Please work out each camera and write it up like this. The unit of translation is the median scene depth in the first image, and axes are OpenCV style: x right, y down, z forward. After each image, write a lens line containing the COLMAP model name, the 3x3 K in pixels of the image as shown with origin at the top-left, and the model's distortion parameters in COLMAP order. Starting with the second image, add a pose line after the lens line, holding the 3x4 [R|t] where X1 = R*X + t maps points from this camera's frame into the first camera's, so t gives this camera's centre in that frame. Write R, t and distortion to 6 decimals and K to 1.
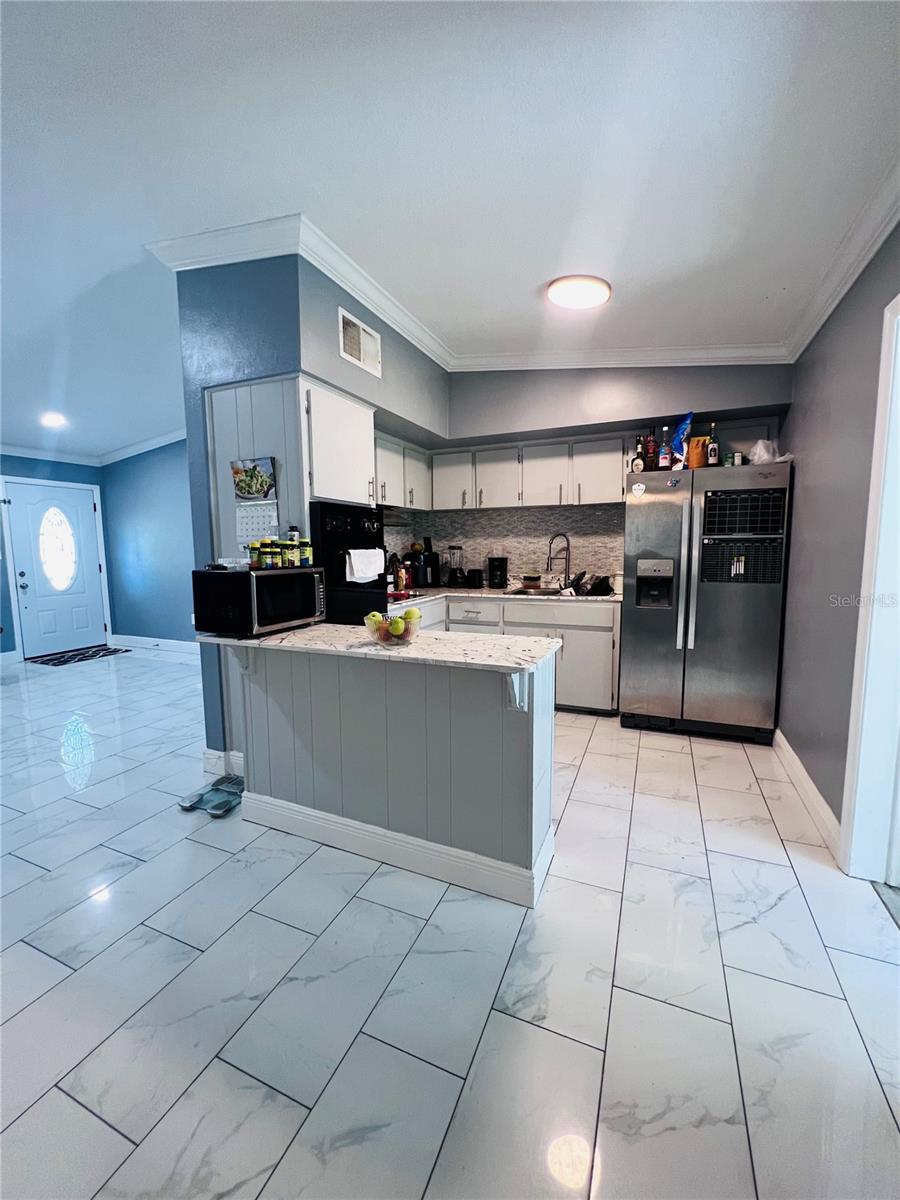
lens RADIAL K [[480.8, 0, 453.8], [0, 480.8, 599.5], [0, 0, 1]] dist [-0.006165, 0.001115]
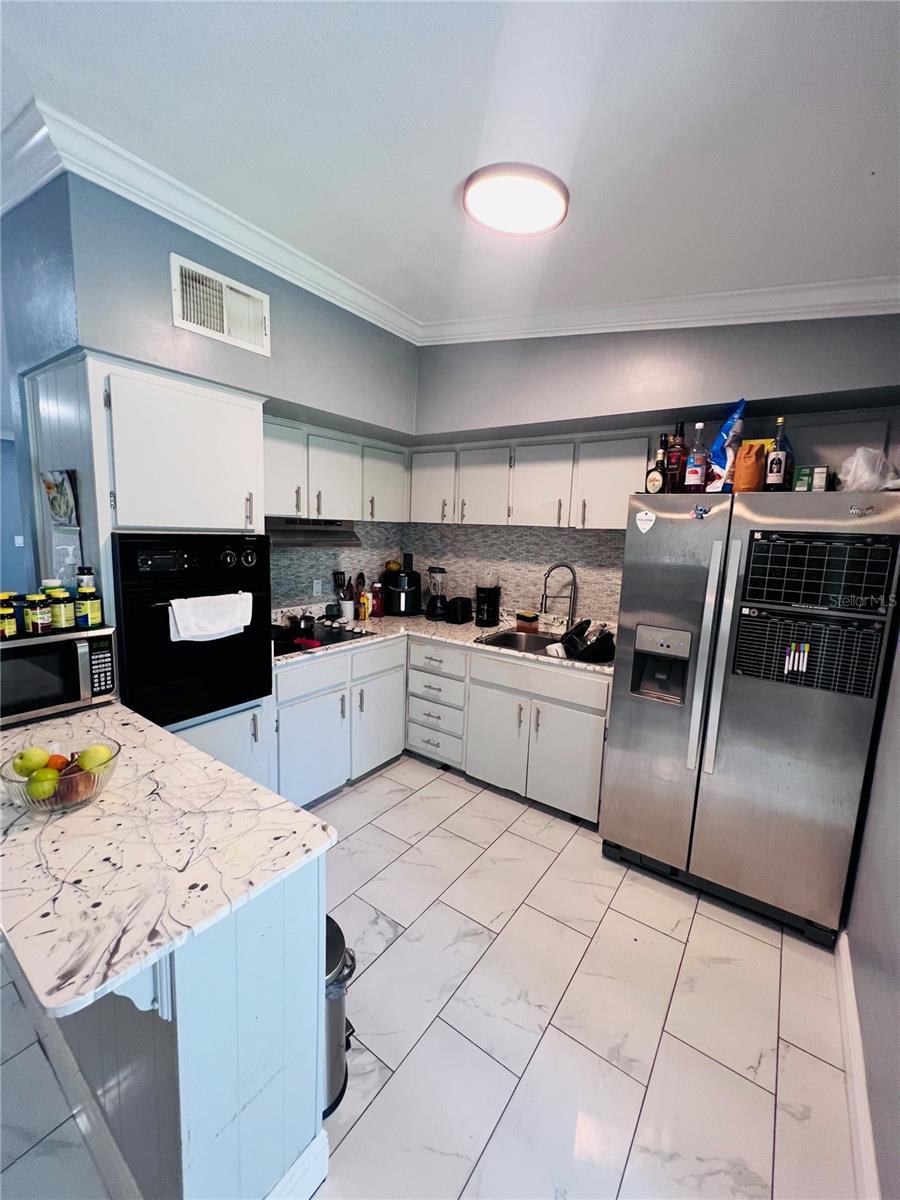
lens RADIAL K [[480.8, 0, 454.5], [0, 480.8, 598.1], [0, 0, 1]] dist [-0.006165, 0.001115]
pose [[0.976652, 0.076664, -0.200683, 0.243022], [-0.070114, 0.996754, 0.039559, -0.117637], [0.203064, -0.024564, 0.978857, 0.274949]]
